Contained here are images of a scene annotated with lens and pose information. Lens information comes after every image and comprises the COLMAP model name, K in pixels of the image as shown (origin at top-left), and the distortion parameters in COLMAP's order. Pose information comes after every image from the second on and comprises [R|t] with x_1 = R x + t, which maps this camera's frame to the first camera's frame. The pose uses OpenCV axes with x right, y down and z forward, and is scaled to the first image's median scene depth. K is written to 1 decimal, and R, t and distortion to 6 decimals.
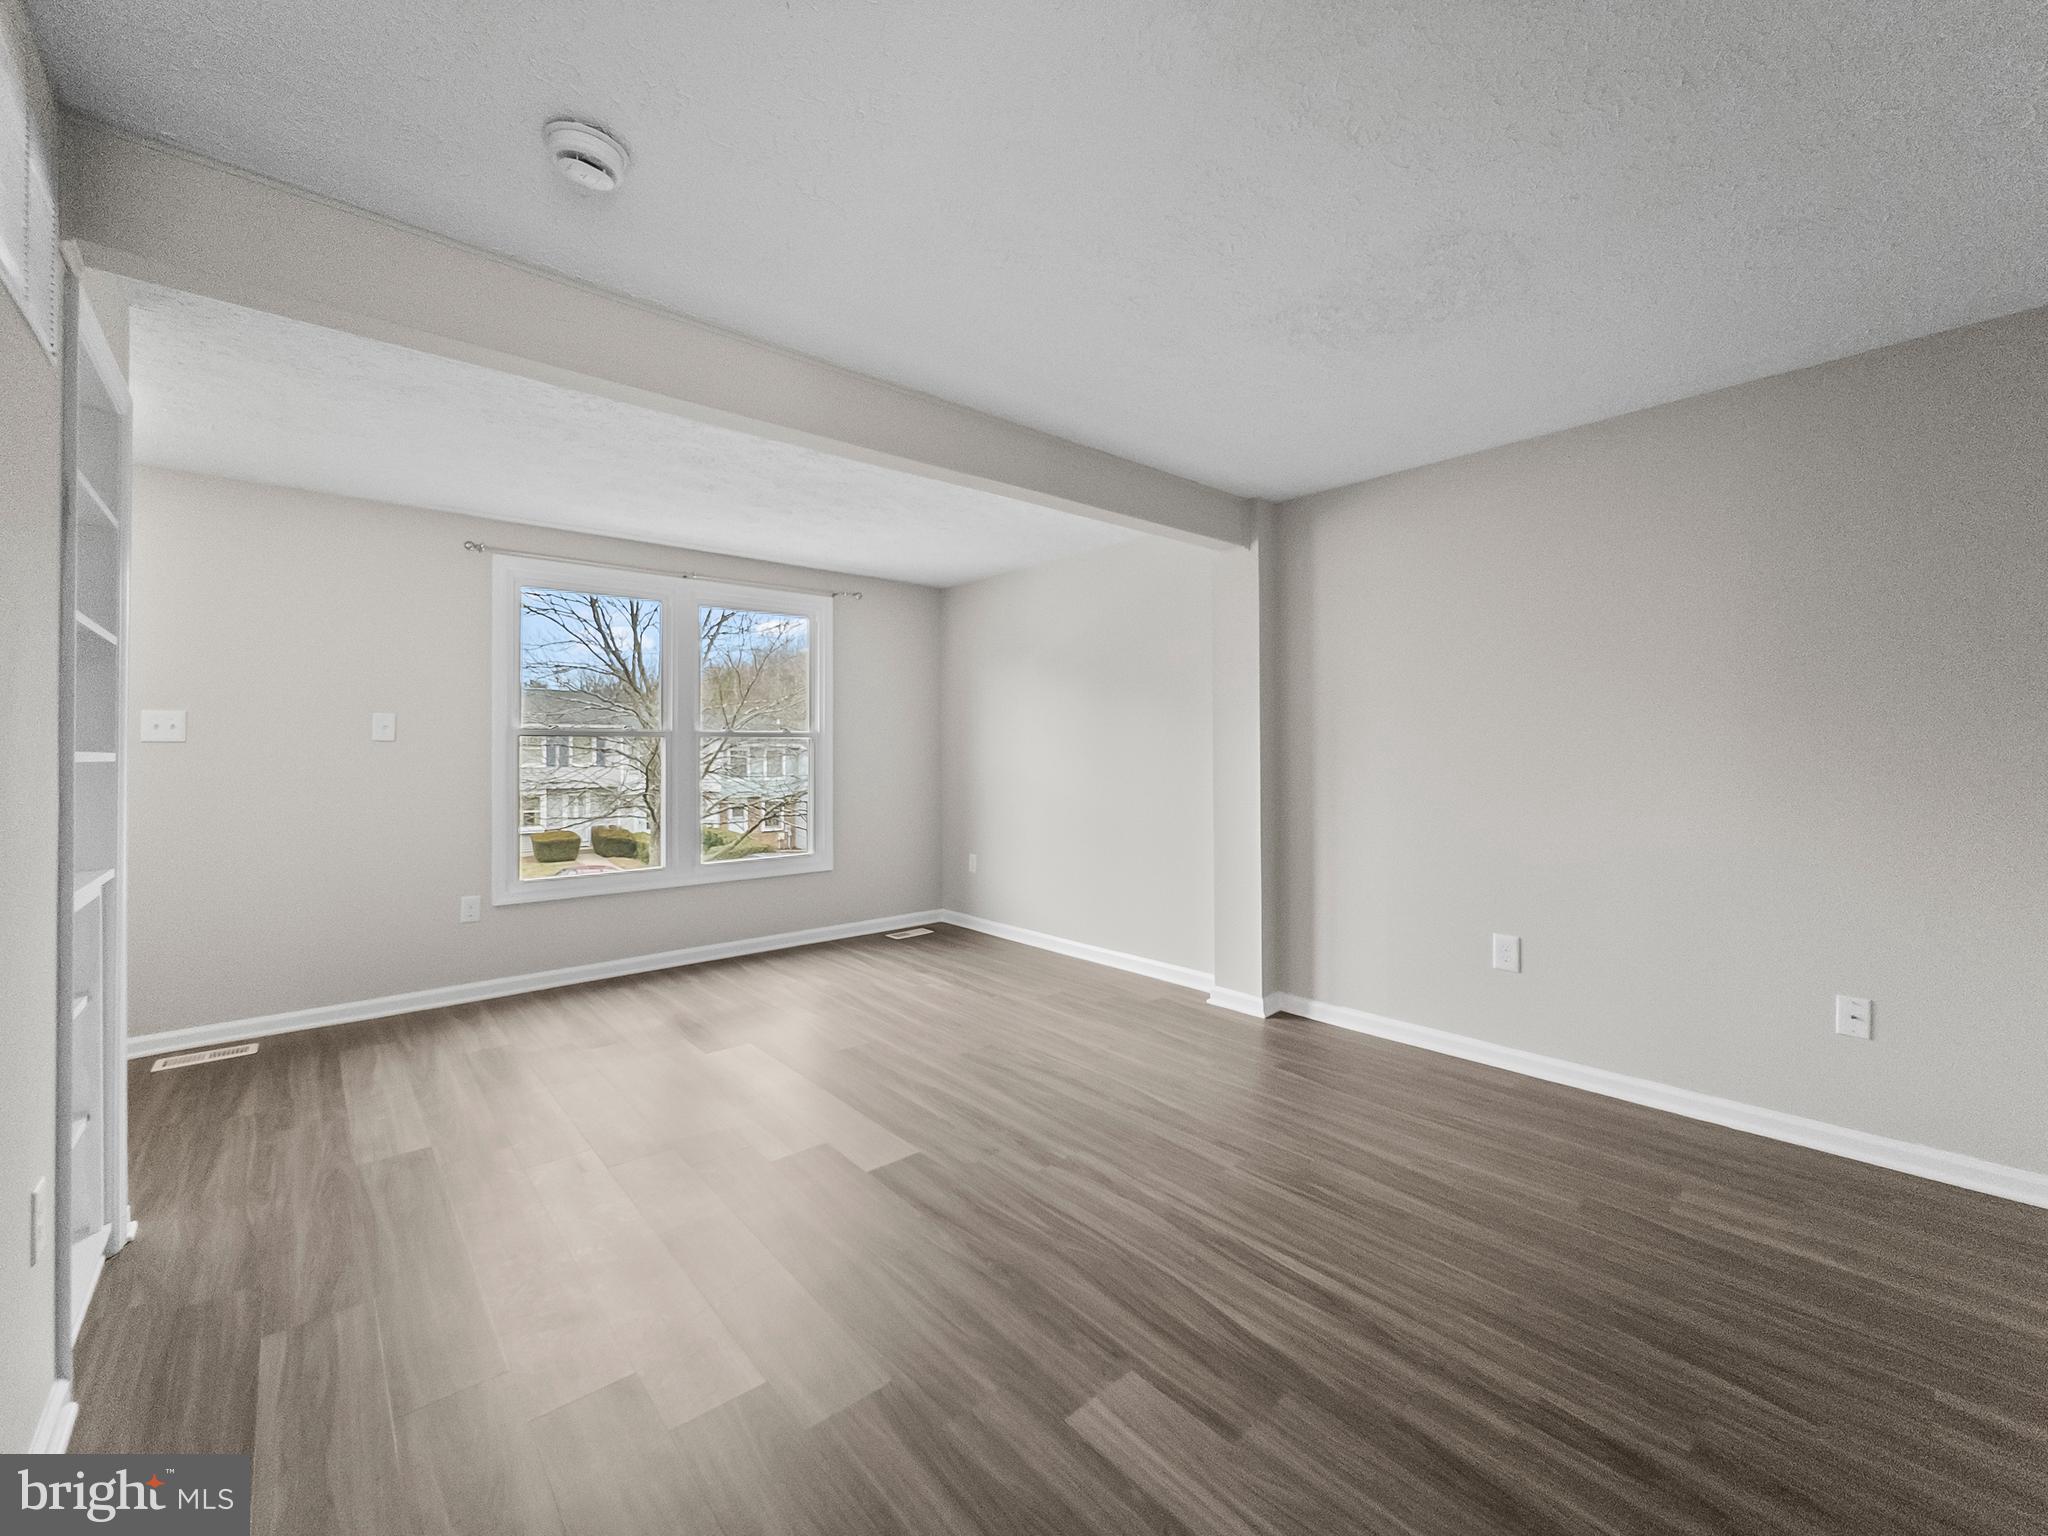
lens RADIAL K [[833.8, 0, 1027.0], [0, 833.8, 744.4], [0, 0, 1]] dist [-0.000089, -0.000170]
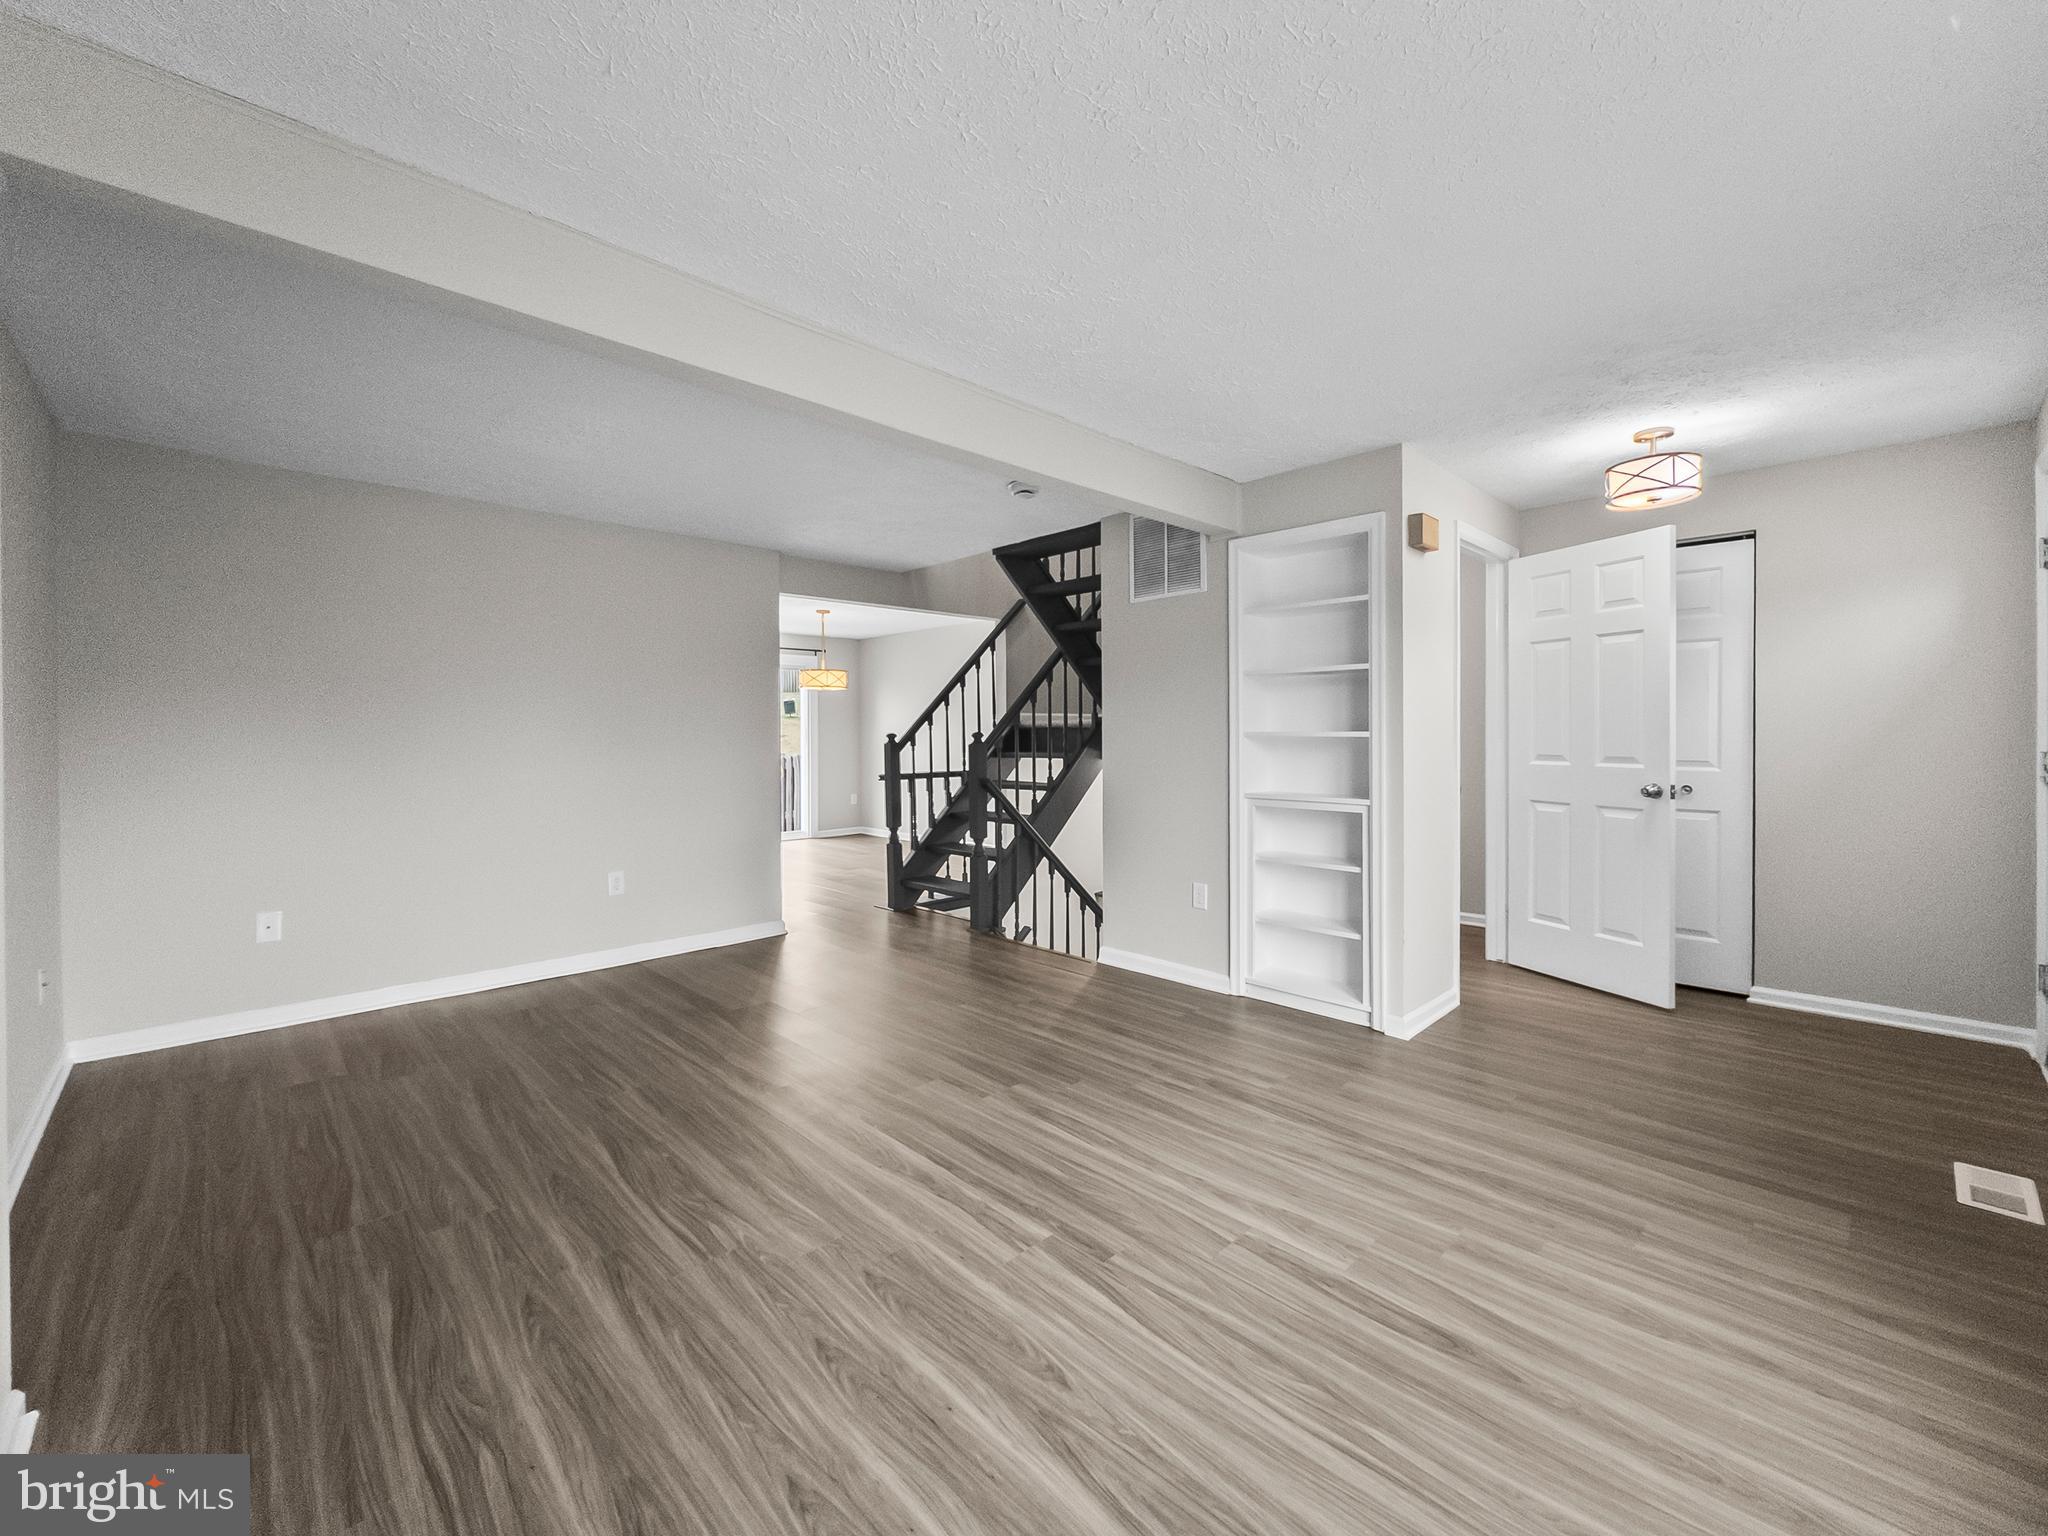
lens RADIAL K [[833.8, 0, 1027.0], [0, 833.8, 744.4], [0, 0, 1]] dist [-0.000089, -0.000170]
pose [[-0.998270, 0.012281, -0.057500, -0.218461], [0.012234, 0.999924, 0.001170, 0.018093], [0.057510, 0.000465, -0.998345, 1.873254]]
